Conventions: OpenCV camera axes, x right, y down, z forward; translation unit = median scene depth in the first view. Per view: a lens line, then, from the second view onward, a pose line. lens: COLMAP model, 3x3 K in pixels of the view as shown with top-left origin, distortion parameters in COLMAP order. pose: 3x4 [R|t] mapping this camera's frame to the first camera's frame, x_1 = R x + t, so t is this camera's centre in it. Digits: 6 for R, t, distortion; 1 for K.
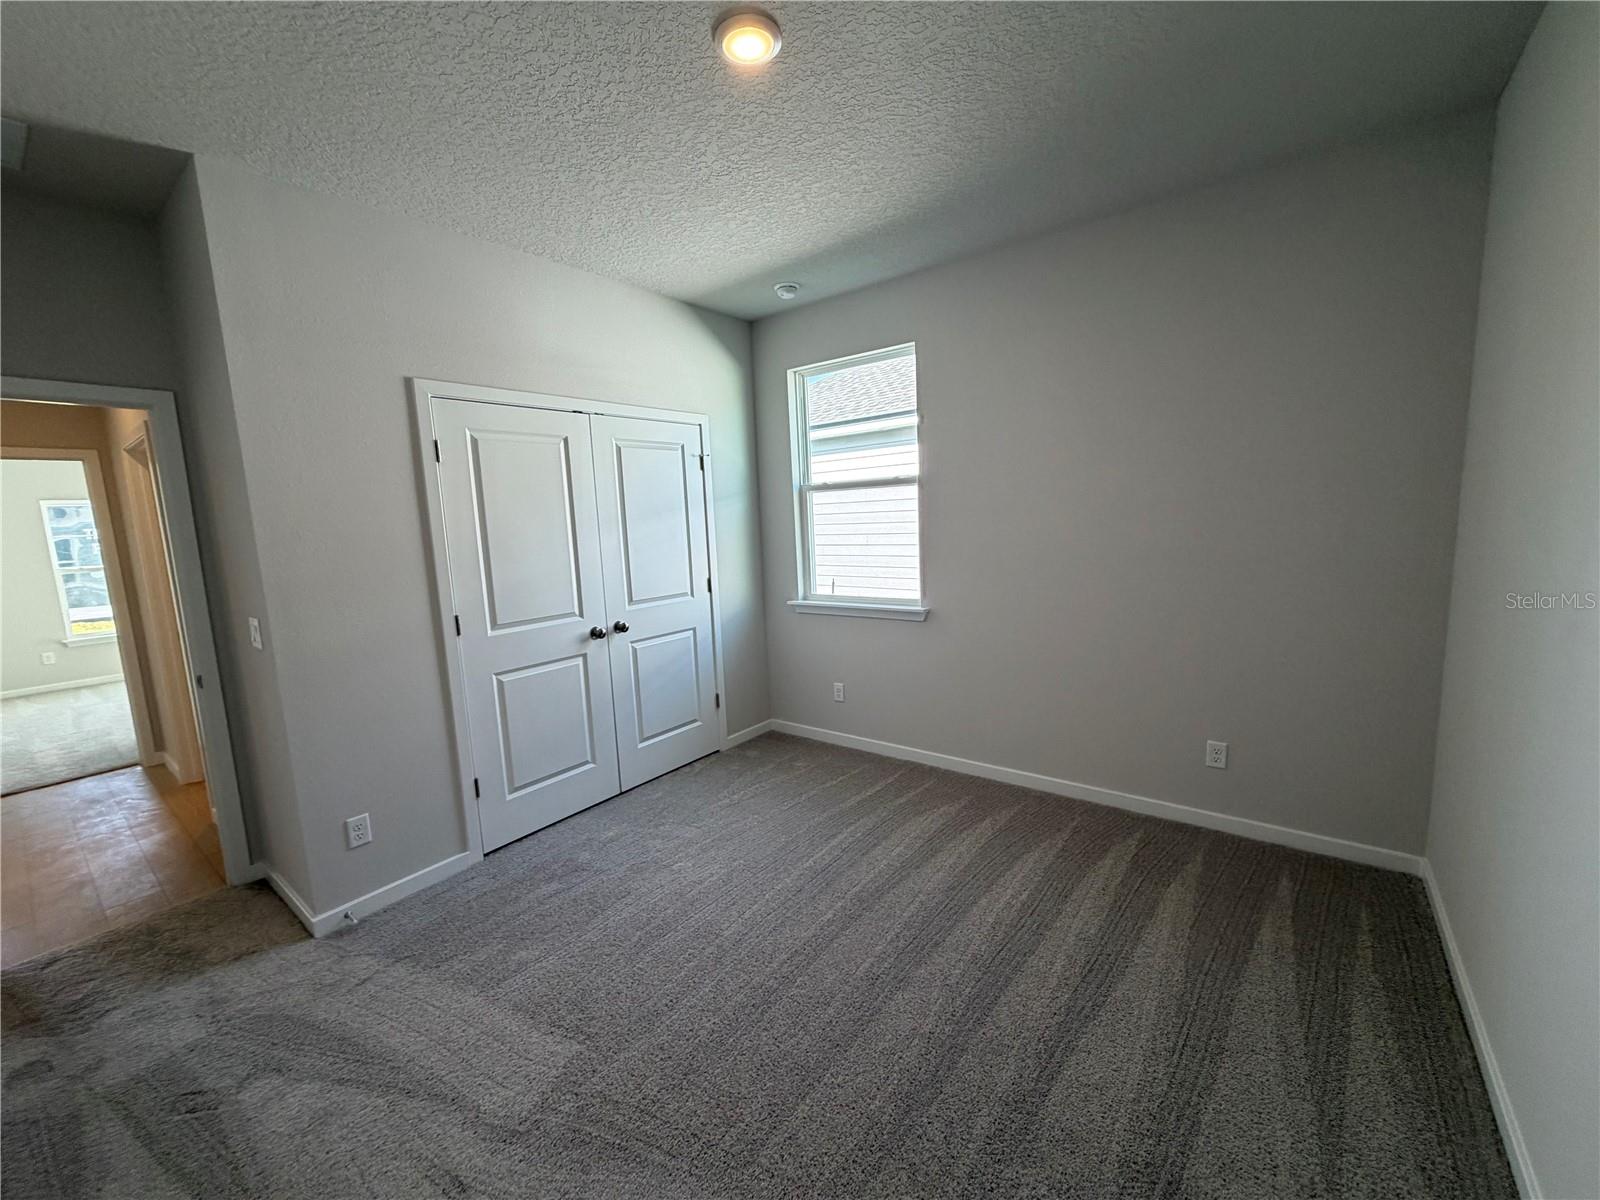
lens RADIAL K [[638.6, 0, 795.8], [0, 638.6, 600.7], [0, 0, 1]] dist [0.000362, 0.000130]
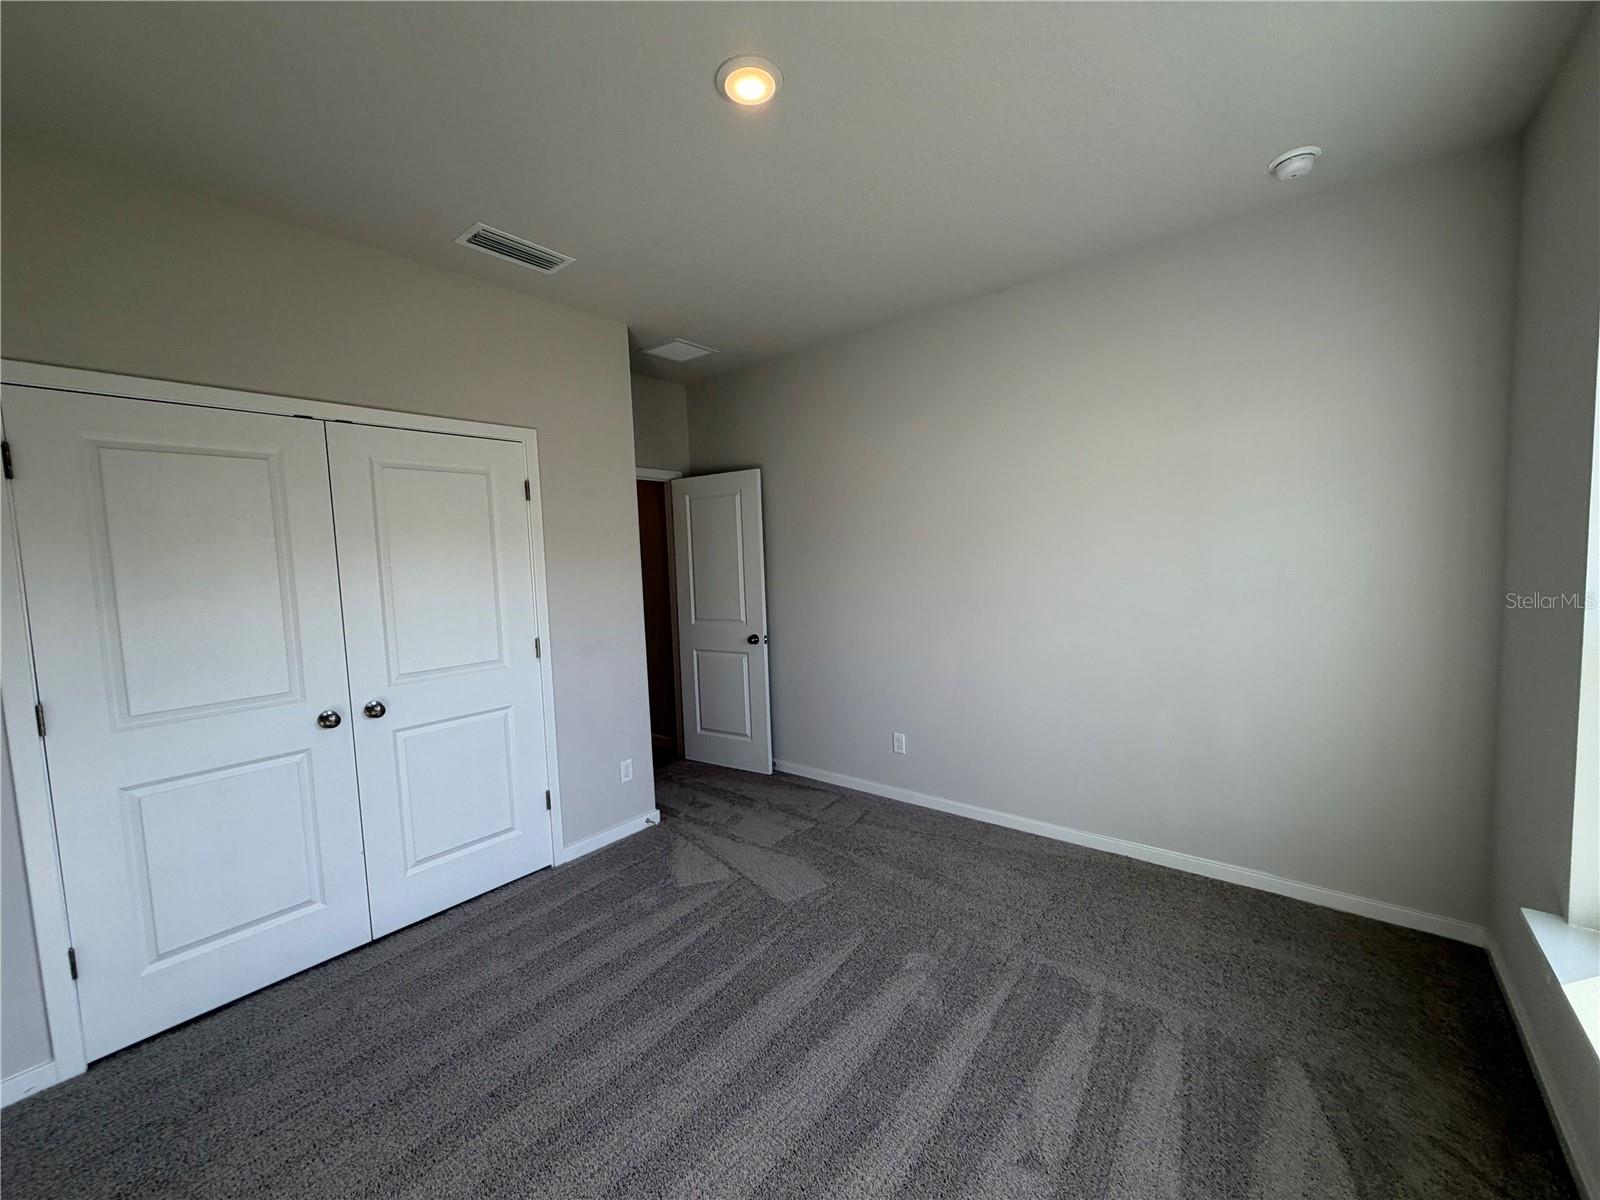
lens RADIAL K [[638.6, 0, 795.8], [0, 638.6, 600.7], [0, 0, 1]] dist [0.000362, 0.000130]
pose [[0.999324, 0.005651, -0.036314, 0.232868], [-0.007684, 0.998396, -0.056097, -0.045803], [0.035939, 0.056338, 0.997765, 0.286147]]
